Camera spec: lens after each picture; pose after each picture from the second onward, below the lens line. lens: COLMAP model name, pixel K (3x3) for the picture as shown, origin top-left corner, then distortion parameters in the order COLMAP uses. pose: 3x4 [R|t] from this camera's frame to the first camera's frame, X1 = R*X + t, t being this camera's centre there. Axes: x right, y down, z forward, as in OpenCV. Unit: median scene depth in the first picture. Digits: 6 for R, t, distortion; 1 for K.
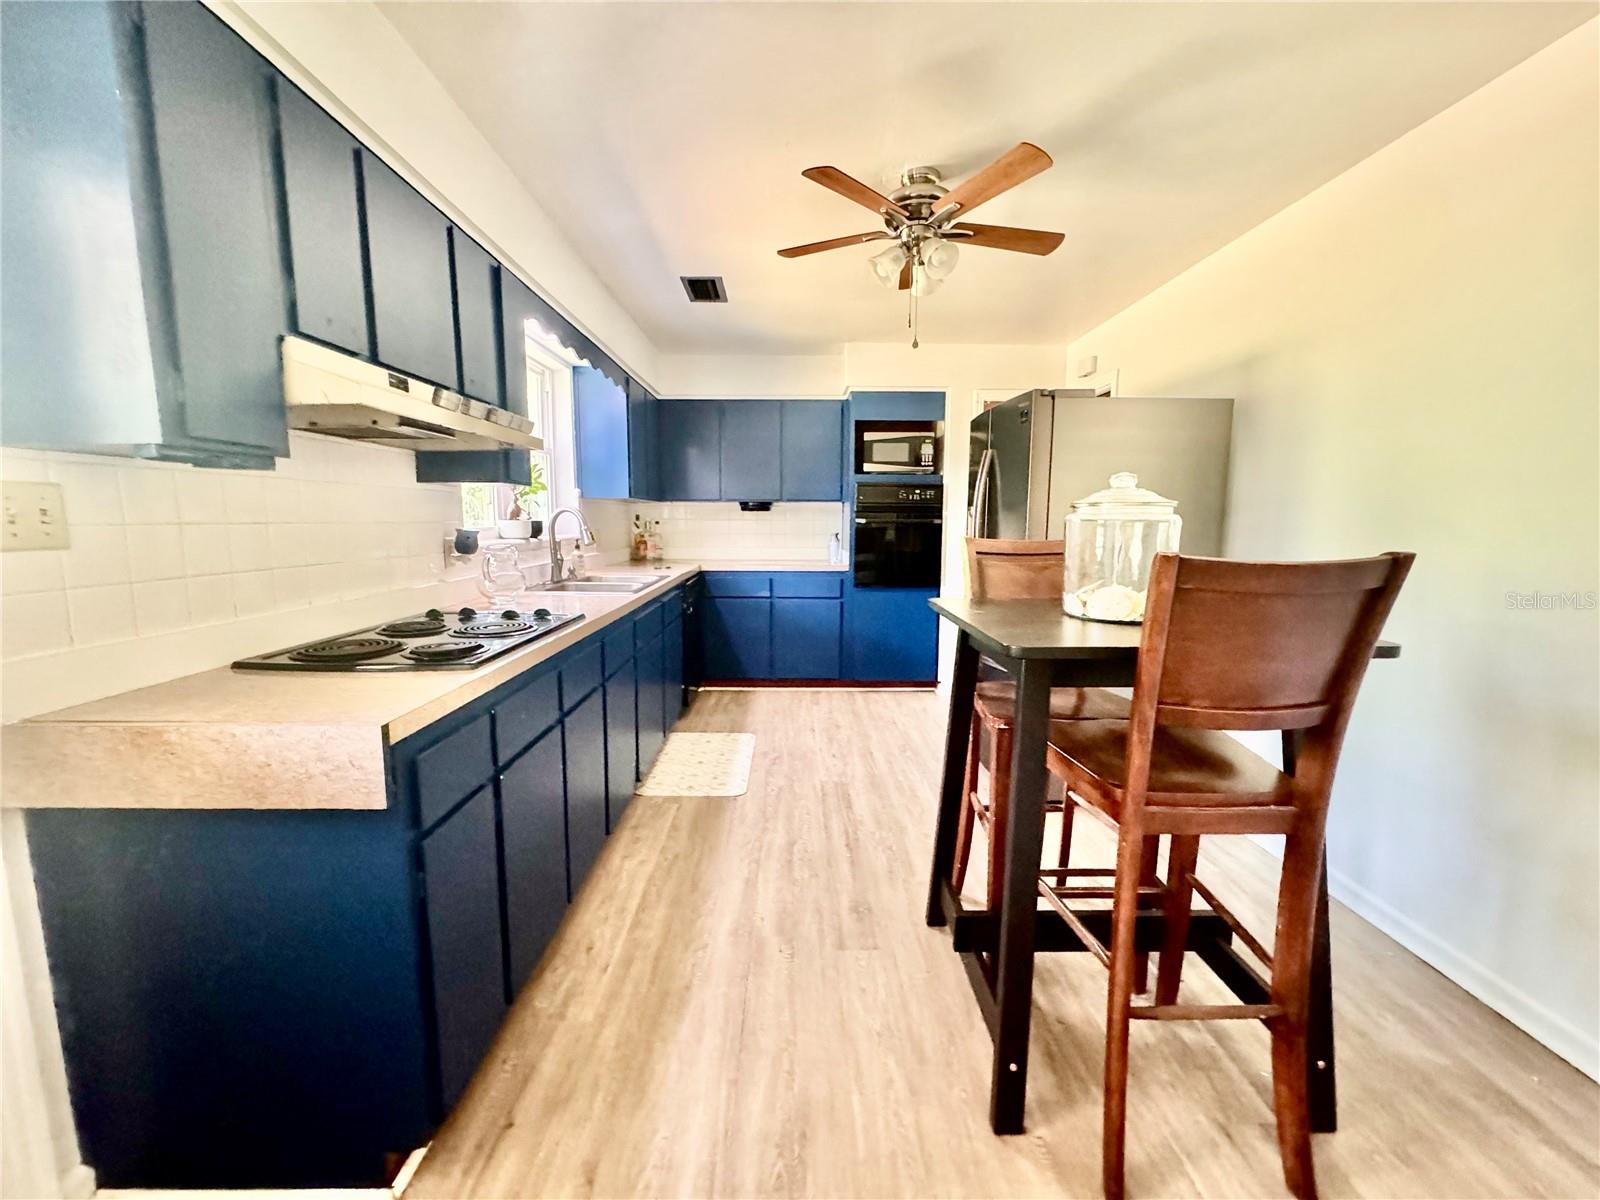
lens RADIAL K [[641.3, 0, 800.0], [0, 641.3, 600.0], [0, 0, 1]] dist [-0.002725, 0.000295]
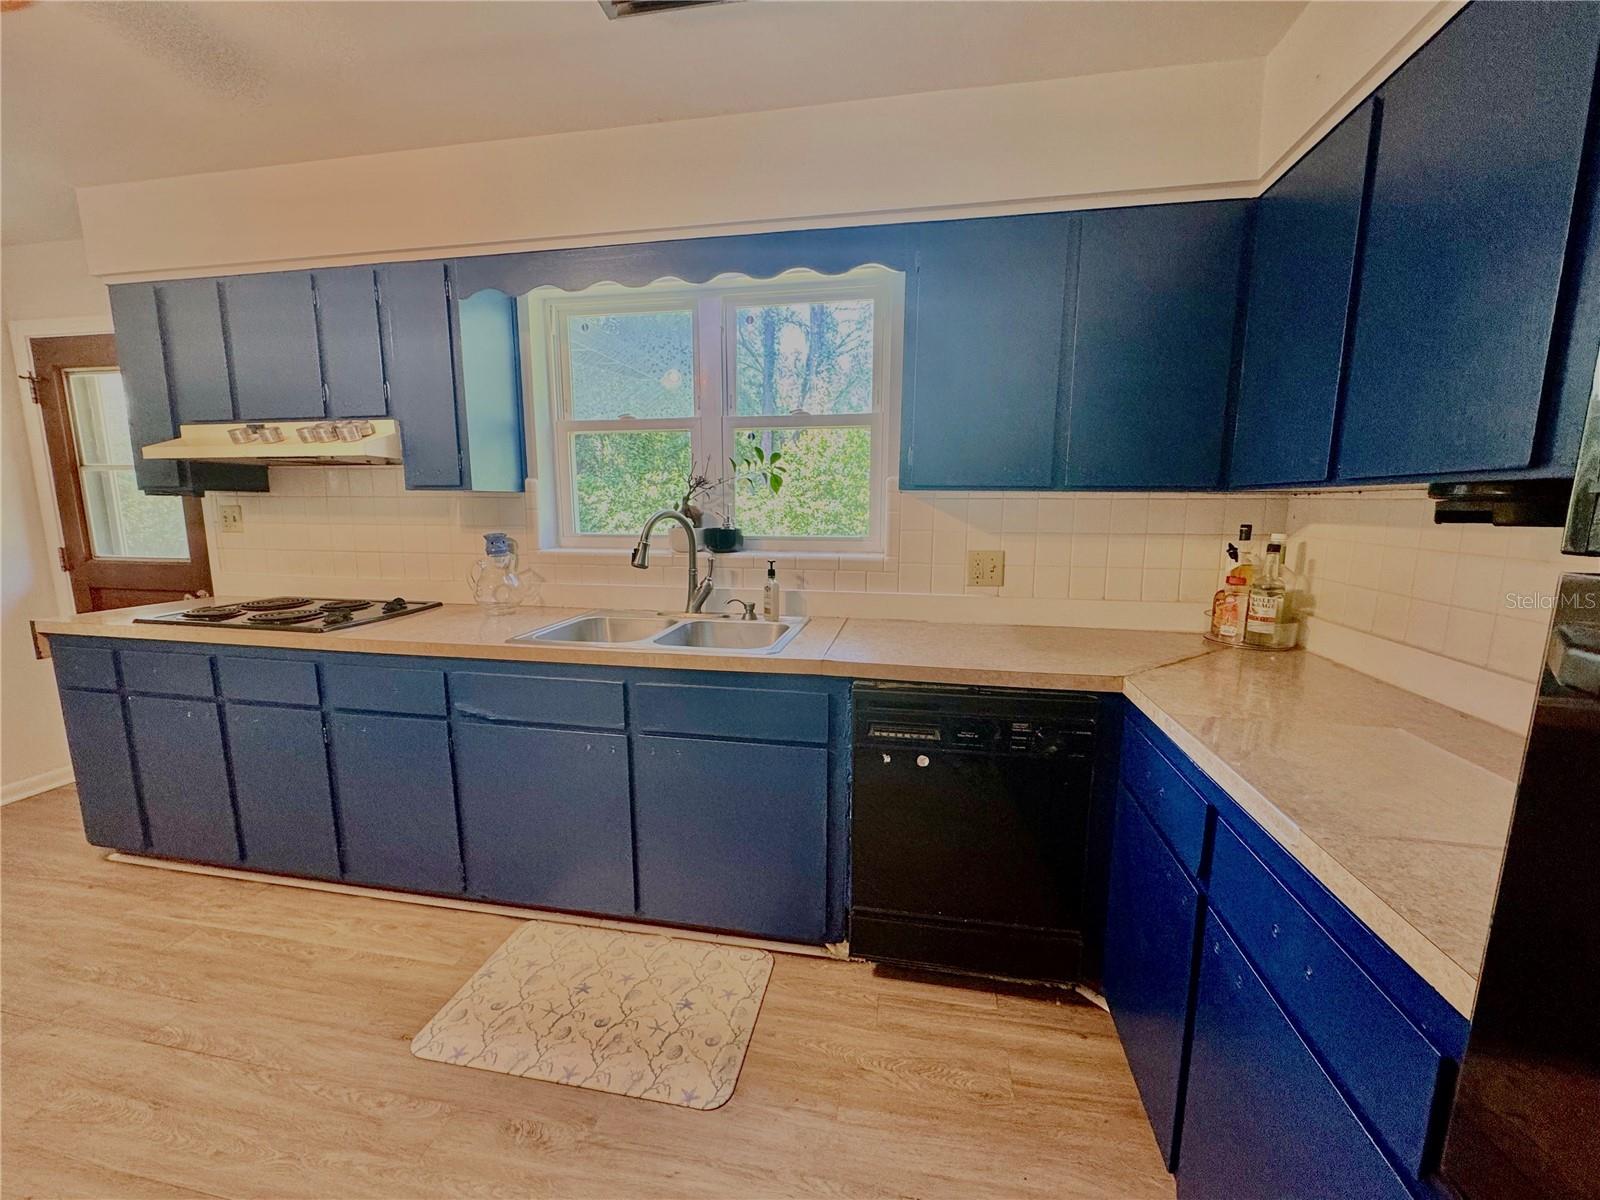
lens RADIAL K [[641.3, 0, 800.0], [0, 641.3, 600.0], [0, 0, 1]] dist [-0.002725, 0.000295]
pose [[-0.201995, 0.139954, -0.969335, 0.408107], [-0.130782, 0.977019, 0.168316, -0.258354], [0.970615, 0.160771, -0.179050, 1.777358]]
